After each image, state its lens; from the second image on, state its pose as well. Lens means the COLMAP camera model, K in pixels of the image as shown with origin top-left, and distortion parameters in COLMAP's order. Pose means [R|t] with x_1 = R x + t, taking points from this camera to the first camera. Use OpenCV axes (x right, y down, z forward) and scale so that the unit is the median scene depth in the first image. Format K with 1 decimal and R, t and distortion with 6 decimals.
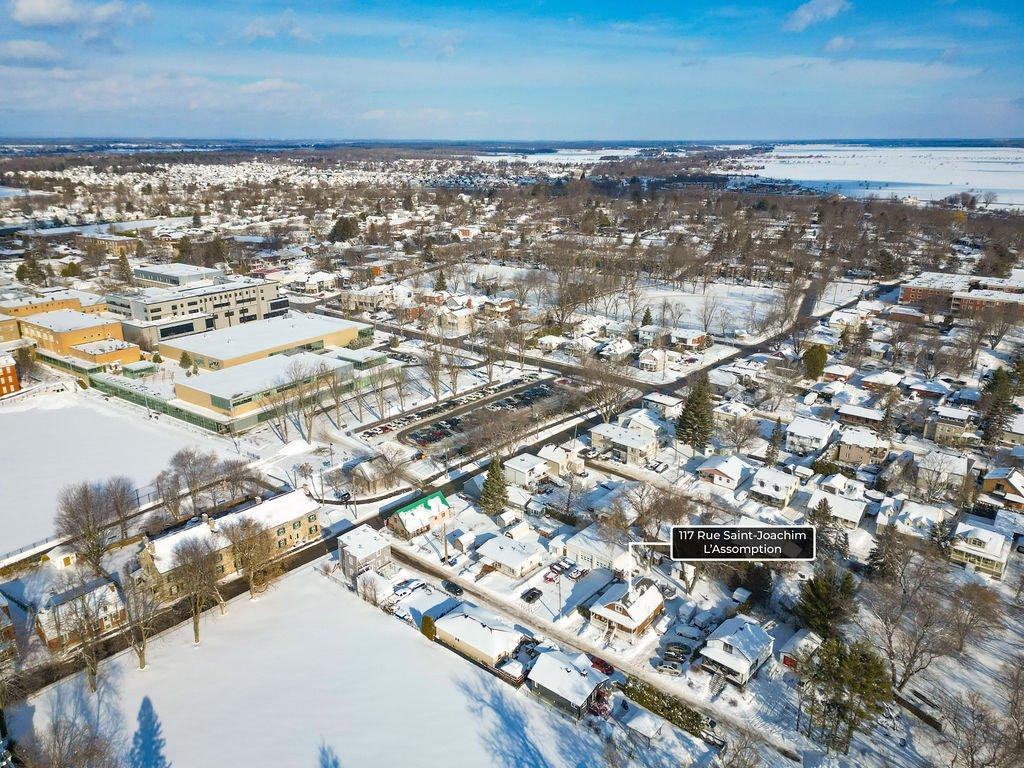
lens RADIAL K [[744.8, 0, 512.3], [0, 744.8, 340.8], [0, 0, 1]] dist [0.103667, -0.142692]
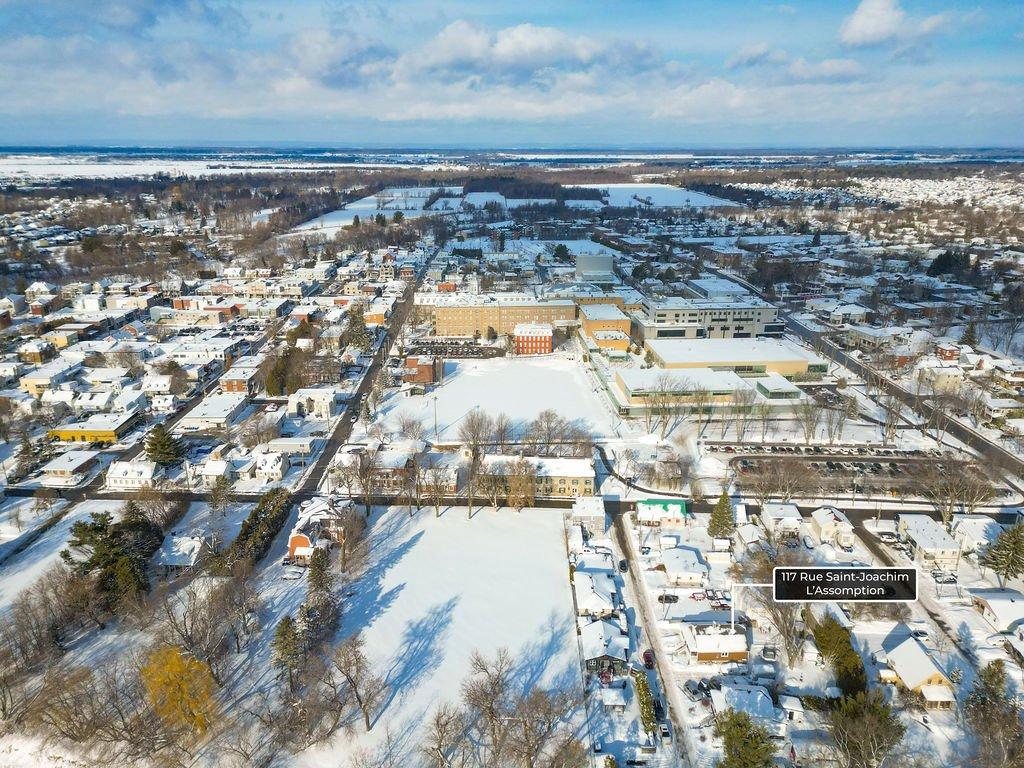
lens RADIAL K [[744.8, 0, 512.3], [0, 744.8, 340.8], [0, 0, 1]] dist [0.103667, -0.142692]
pose [[0.618592, 0.188755, -0.762703, 0.407851], [-0.194834, 0.977247, 0.083831, -0.065336], [0.761173, 0.096743, 0.641293, 0.002691]]
